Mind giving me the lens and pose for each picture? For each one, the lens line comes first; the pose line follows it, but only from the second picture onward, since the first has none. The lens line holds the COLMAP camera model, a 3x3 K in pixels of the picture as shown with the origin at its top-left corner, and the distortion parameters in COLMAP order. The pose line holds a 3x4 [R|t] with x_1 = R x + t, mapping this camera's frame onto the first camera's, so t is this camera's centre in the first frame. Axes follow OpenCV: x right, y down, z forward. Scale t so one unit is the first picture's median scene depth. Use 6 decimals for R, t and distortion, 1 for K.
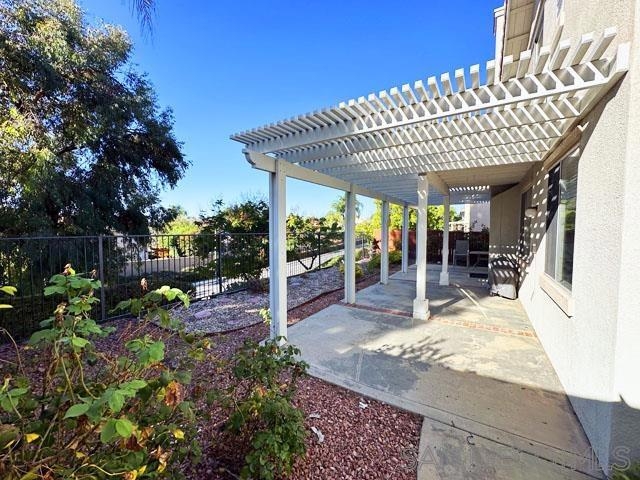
lens RADIAL K [[260.9, 0, 320.9], [0, 260.9, 241.4], [0, 0, 1]] dist [-0.000149, 0.000046]
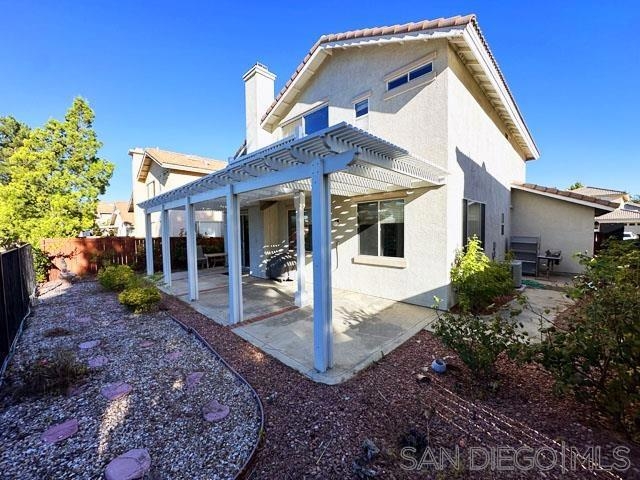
lens RADIAL K [[252.3, 0, 321.3], [0, 252.3, 238.8], [0, 0, 1]] dist [-0.001313, 0.000028]
pose [[0.231793, -0.058962, 0.970977, -1.040659], [0.079597, 0.995964, 0.041478, -0.099723], [-0.969503, 0.067672, 0.235550, 0.807344]]
